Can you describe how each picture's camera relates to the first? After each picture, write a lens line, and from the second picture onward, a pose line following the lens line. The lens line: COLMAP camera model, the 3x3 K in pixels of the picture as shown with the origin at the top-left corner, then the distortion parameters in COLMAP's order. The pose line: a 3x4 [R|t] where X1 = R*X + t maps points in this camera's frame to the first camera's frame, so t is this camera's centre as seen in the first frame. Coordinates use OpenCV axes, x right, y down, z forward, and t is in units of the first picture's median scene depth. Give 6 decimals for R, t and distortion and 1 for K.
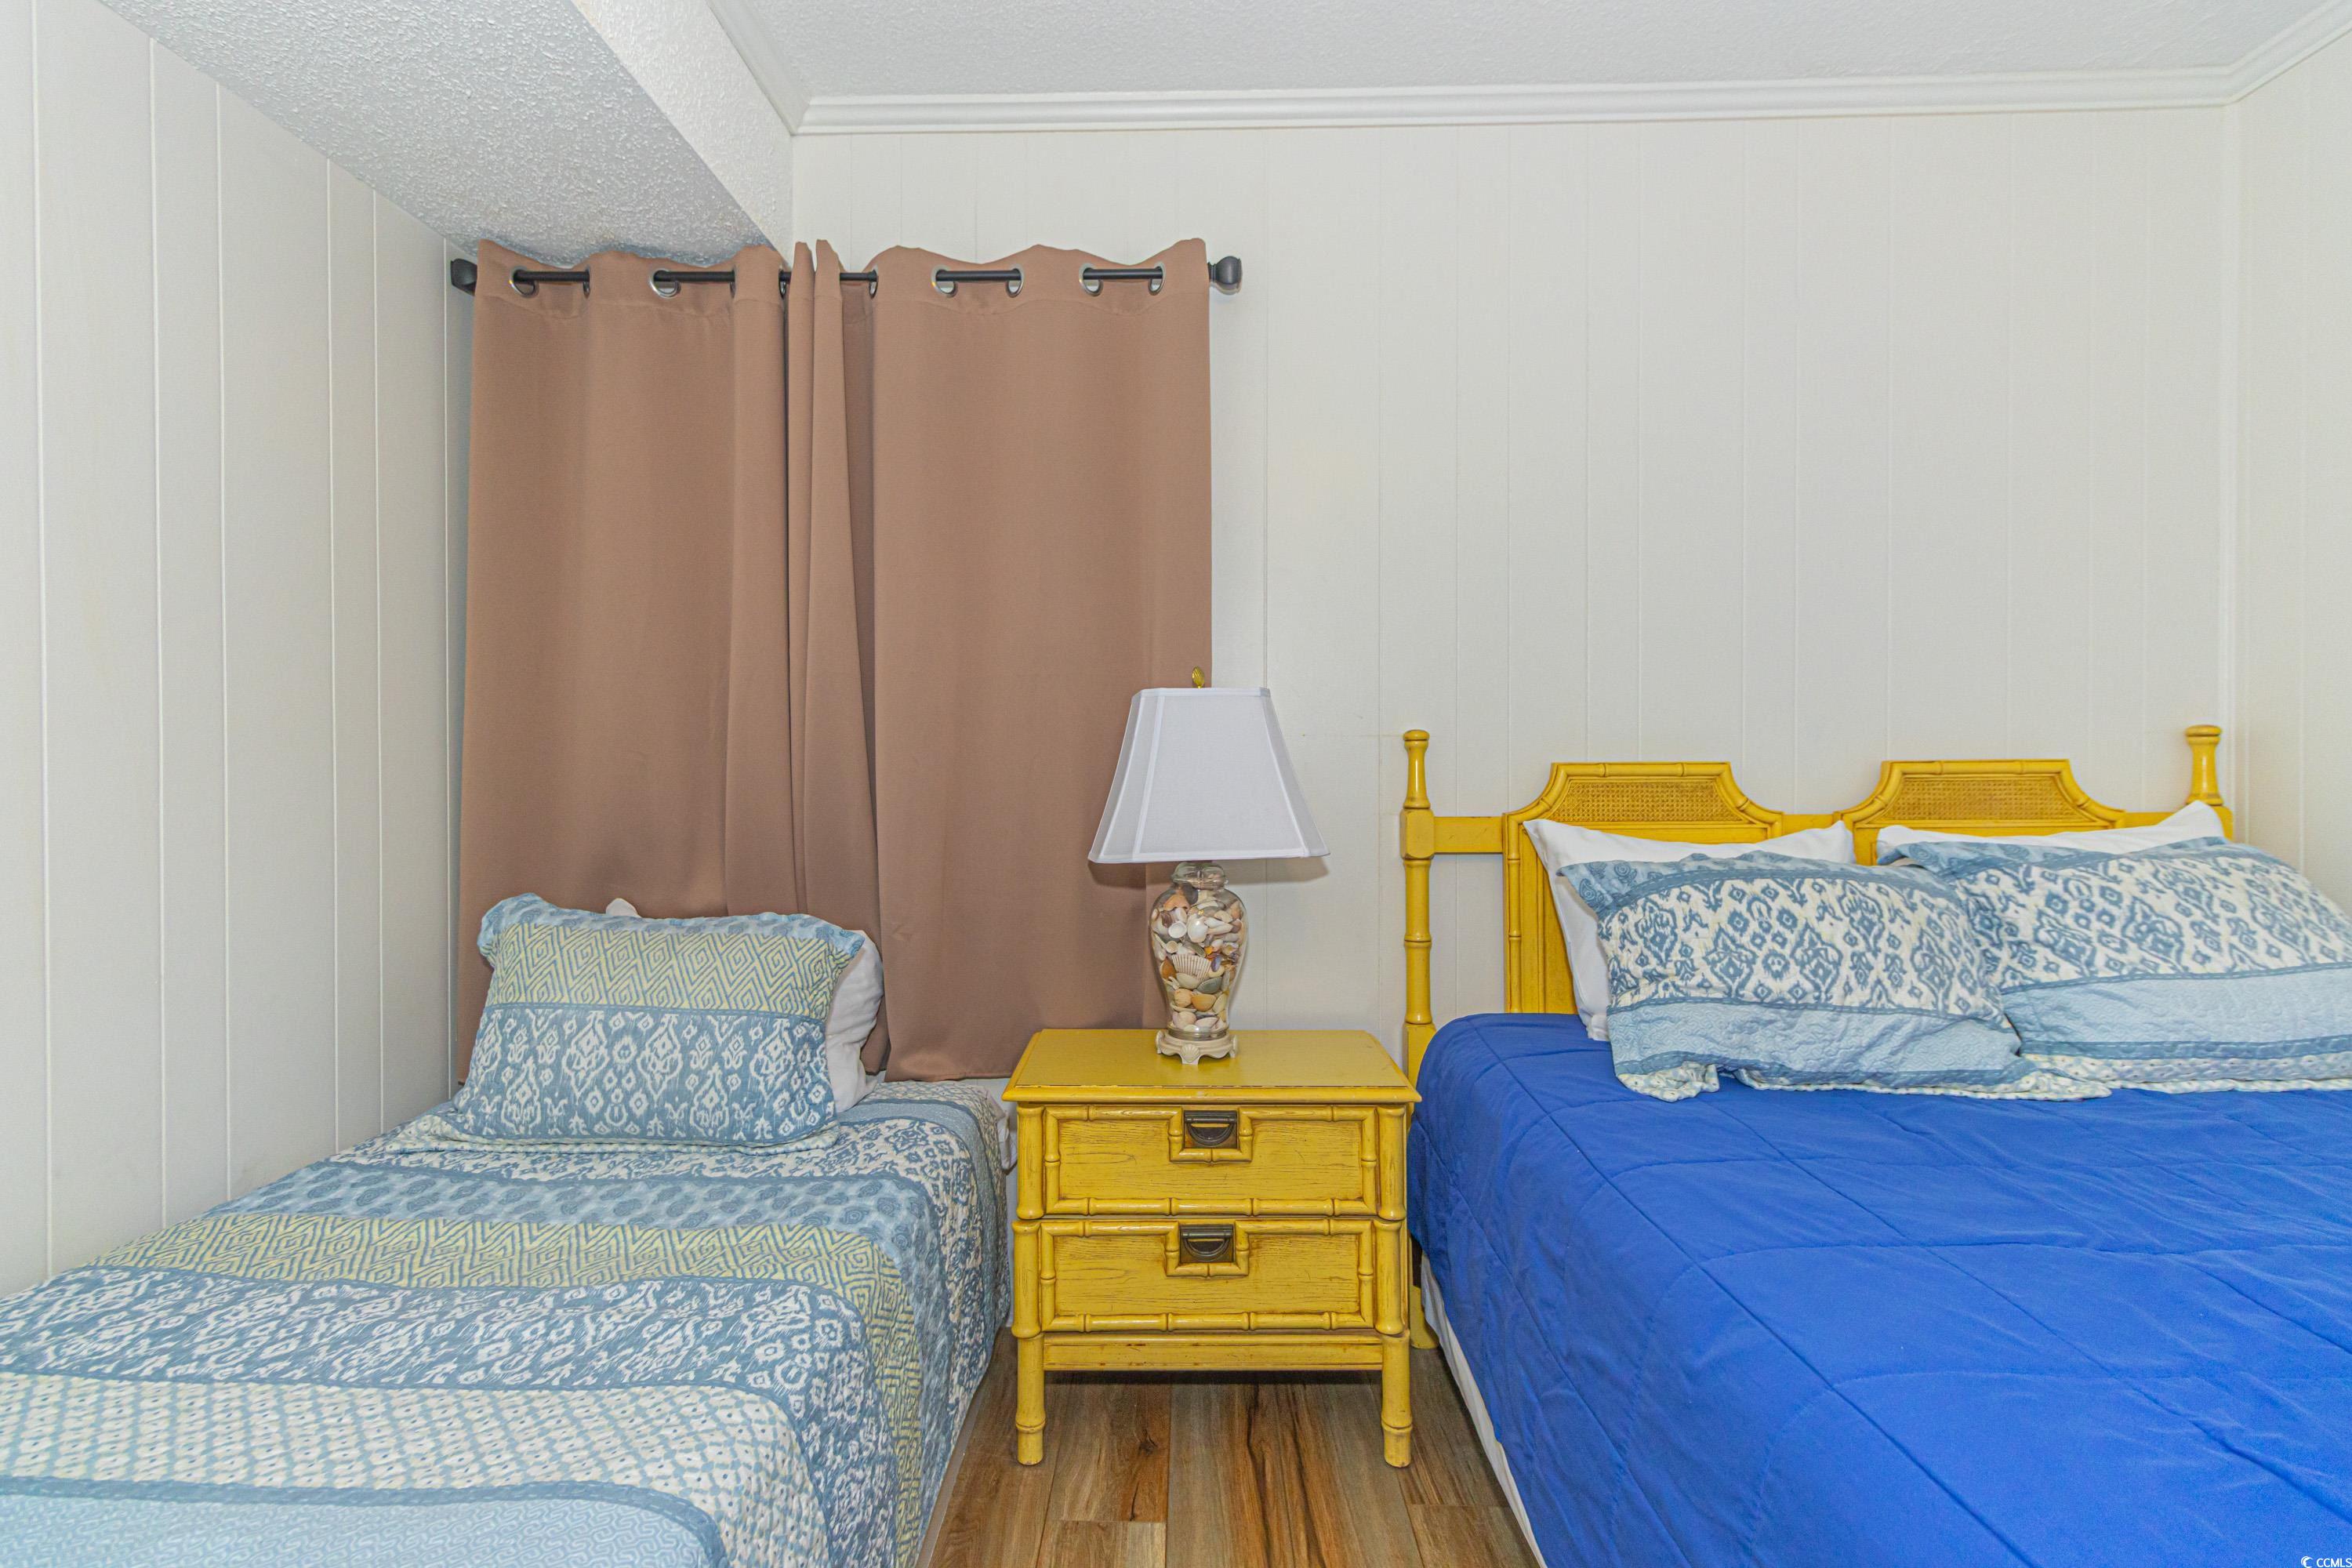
lens RADIAL K [[1086.9, 0, 1155.6], [0, 1086.9, 762.6], [0, 0, 1]] dist [0.001540, 0.001464]
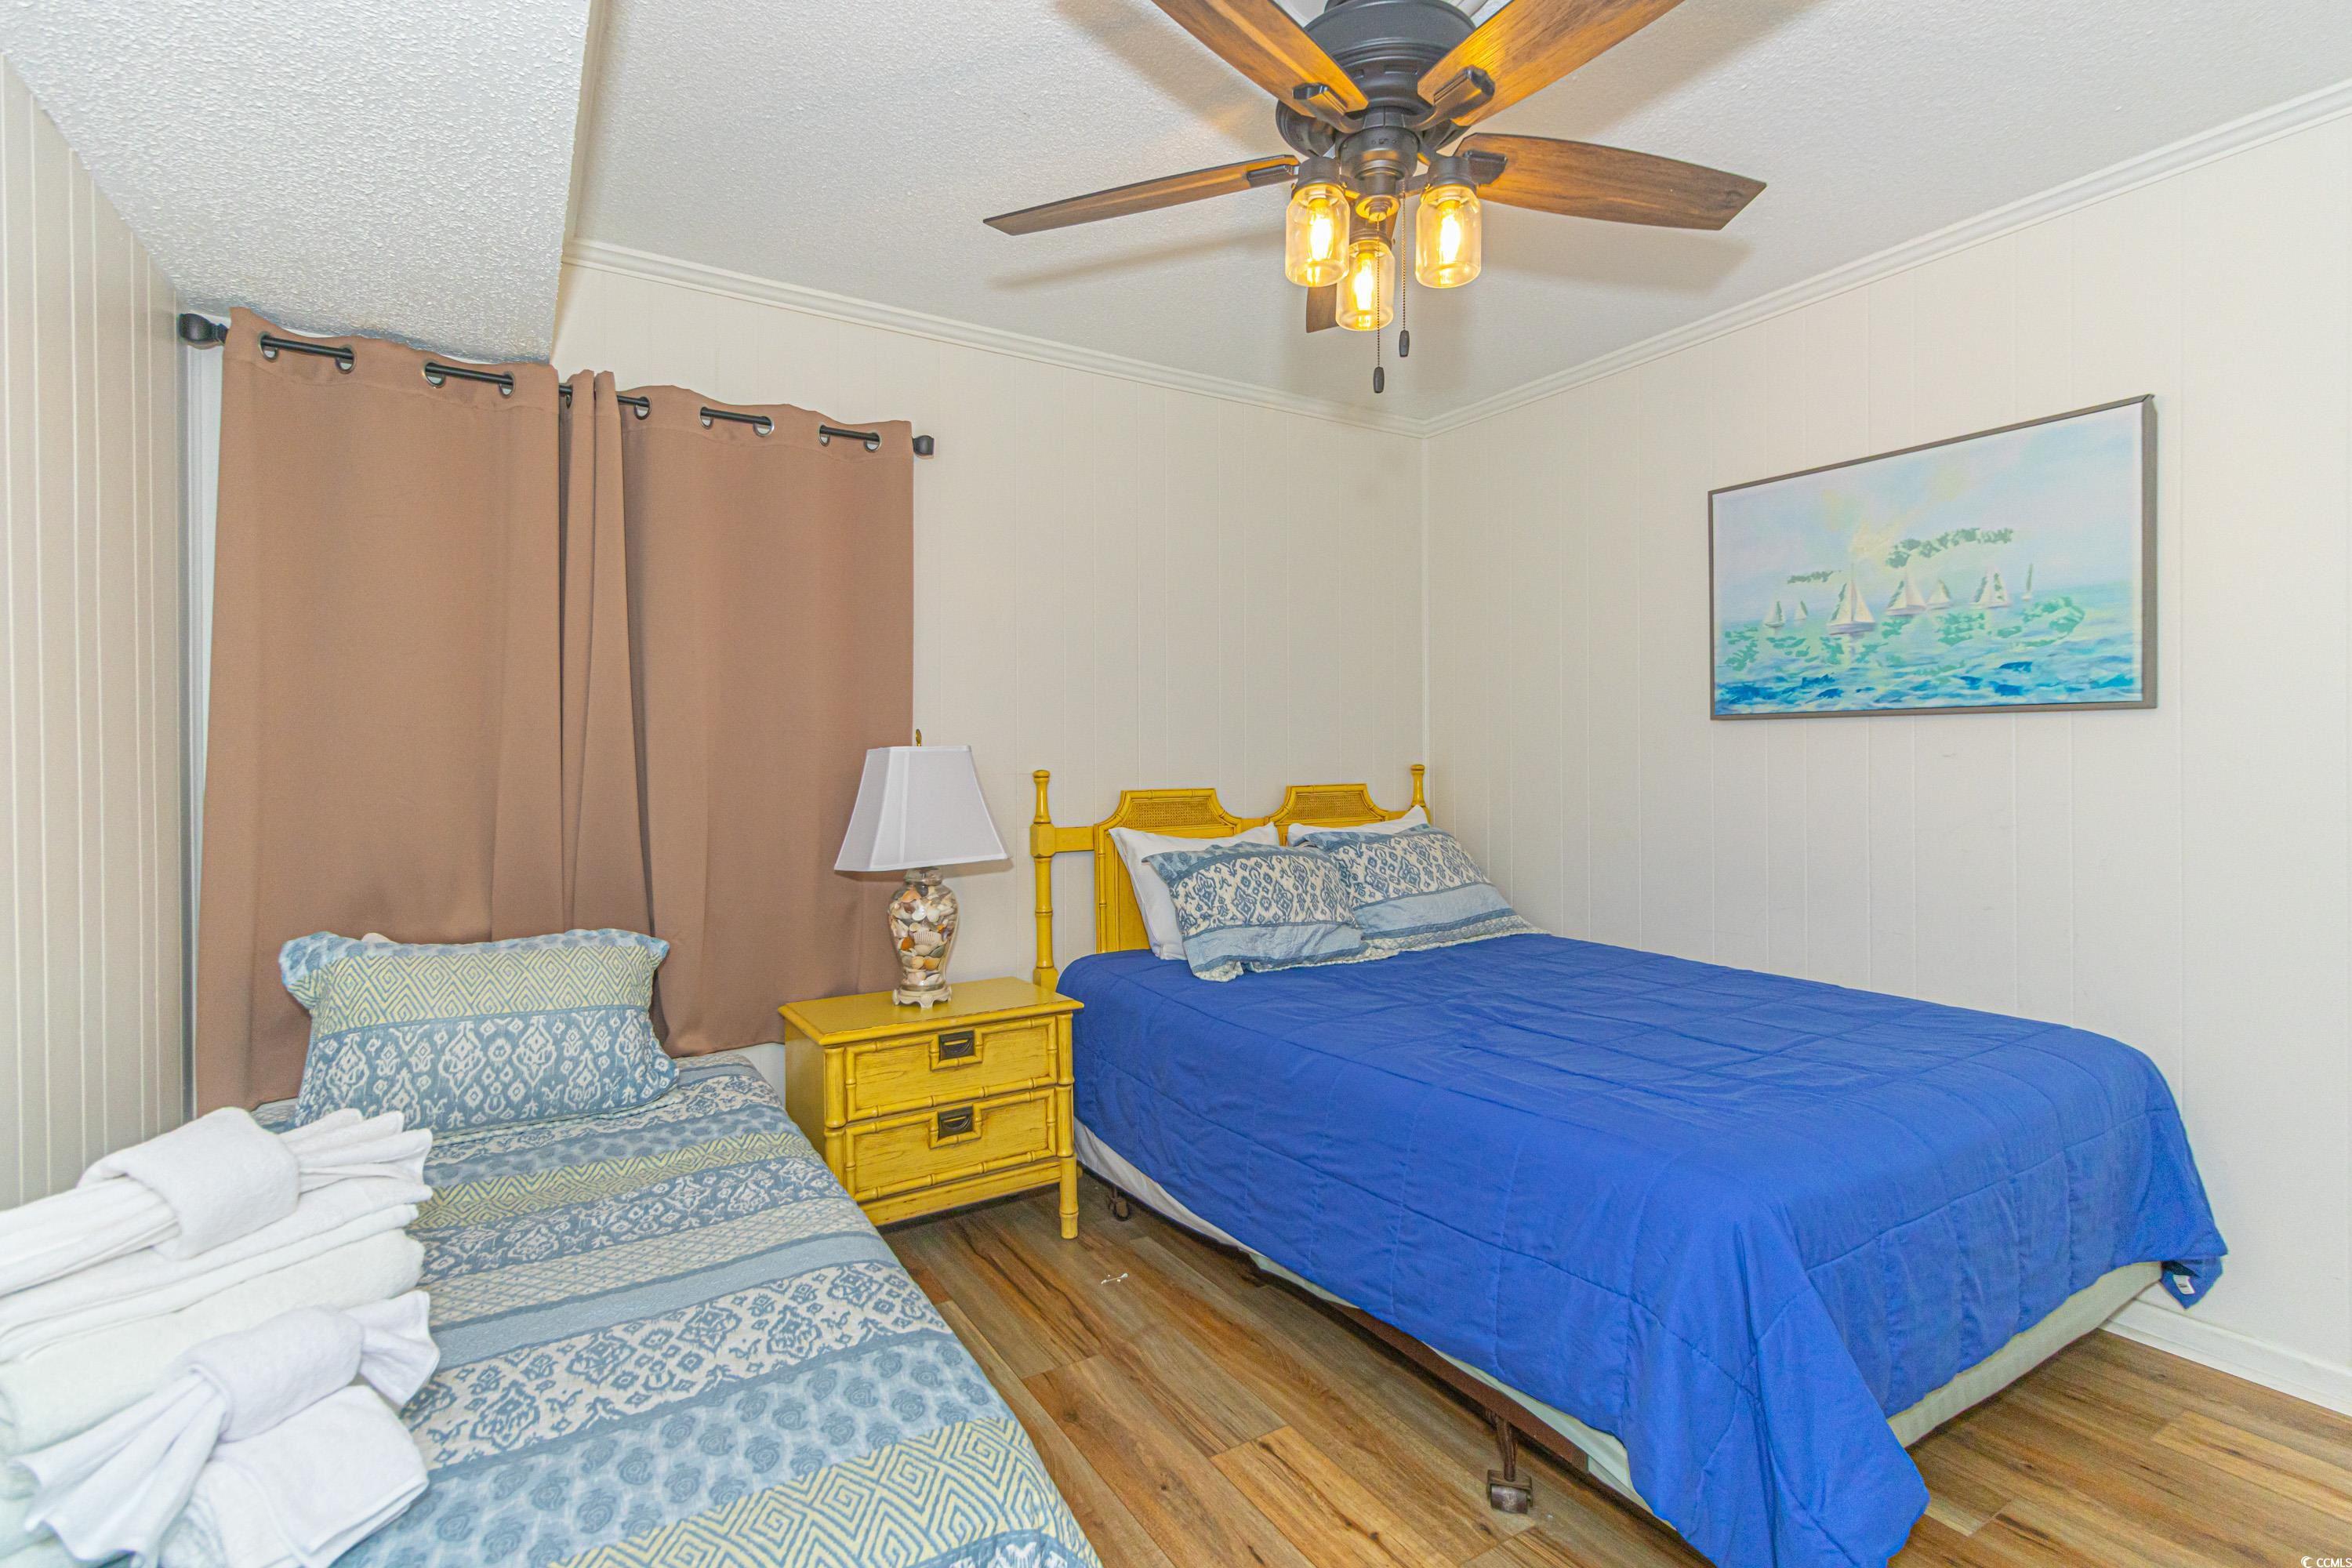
lens RADIAL K [[1086.9, 0, 1165.8], [0, 1086.9, 760.7], [0, 0, 1]] dist [0.001540, 0.001464]
pose [[0.836318, -0.003716, 0.548233, -0.528321], [0.004868, 0.999988, -0.000648, -0.050440], [-0.548224, 0.003210, 0.836326, -0.406911]]
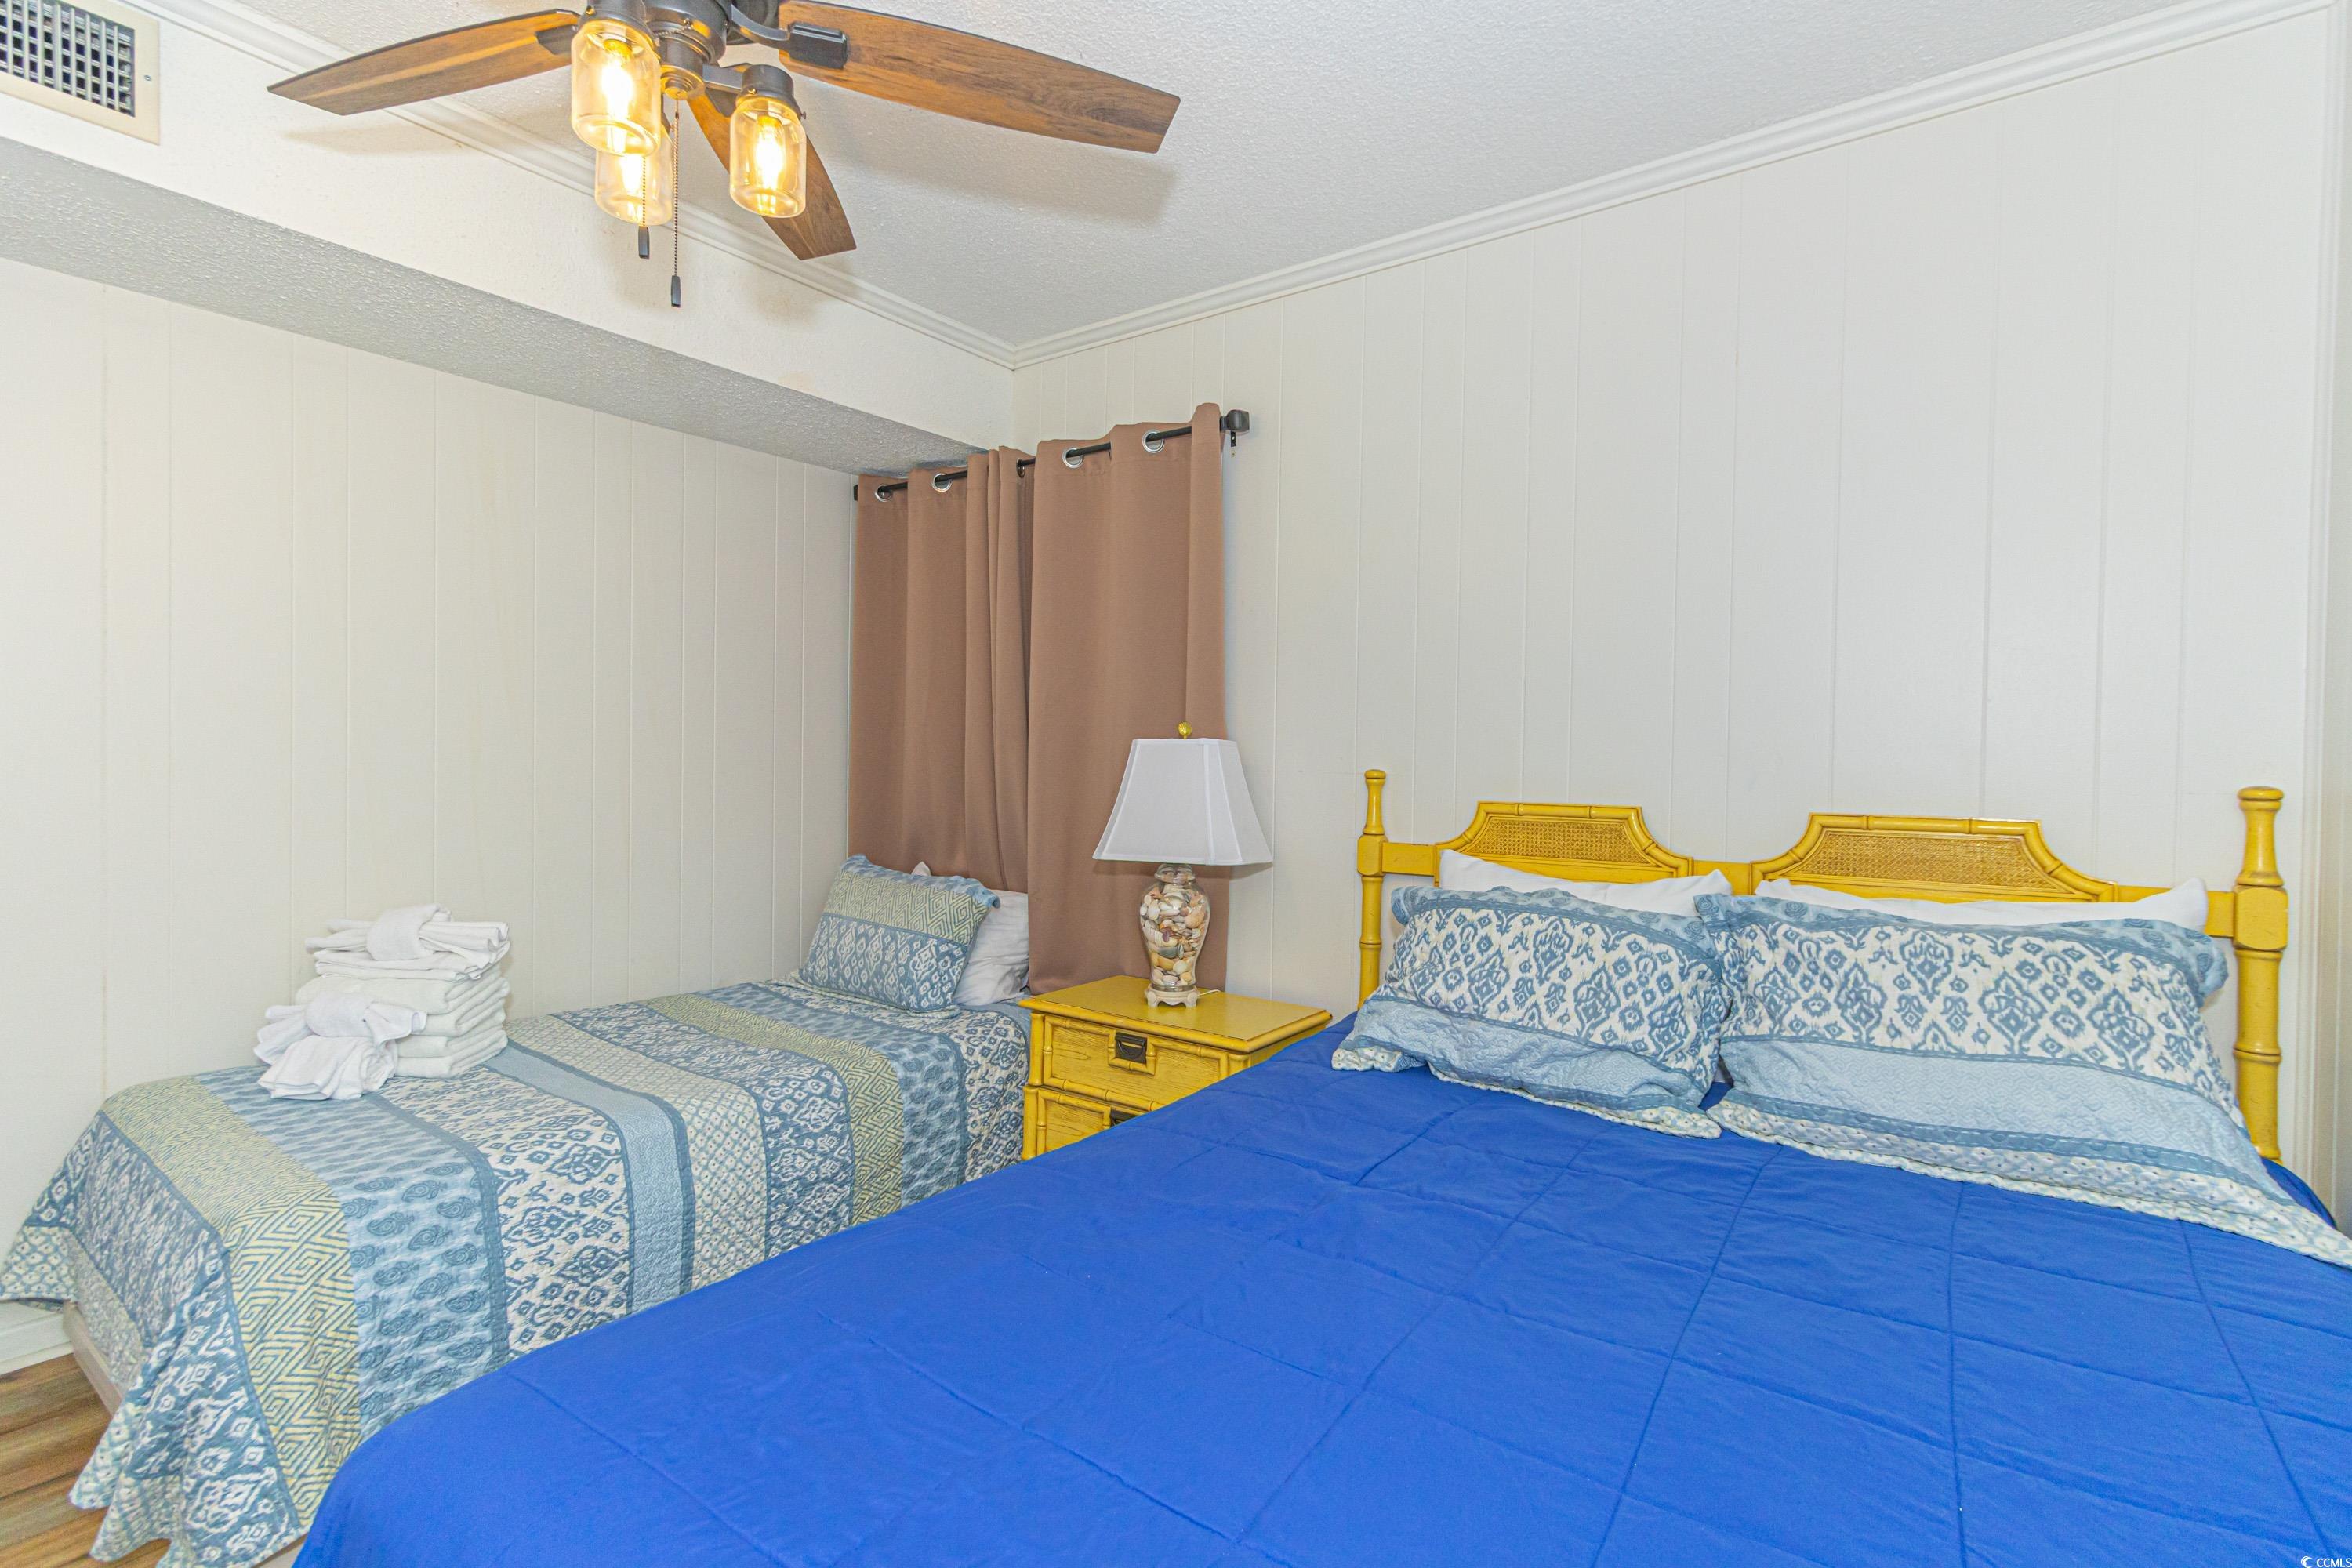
lens RADIAL K [[1086.9, 0, 1165.3], [0, 1086.9, 769.1], [0, 0, 1]] dist [0.001540, 0.001464]
pose [[0.819093, 0.022164, -0.573232, 0.910935], [-0.018362, 0.999754, 0.012418, -0.051212], [0.573367, 0.000354, 0.819299, -0.156252]]
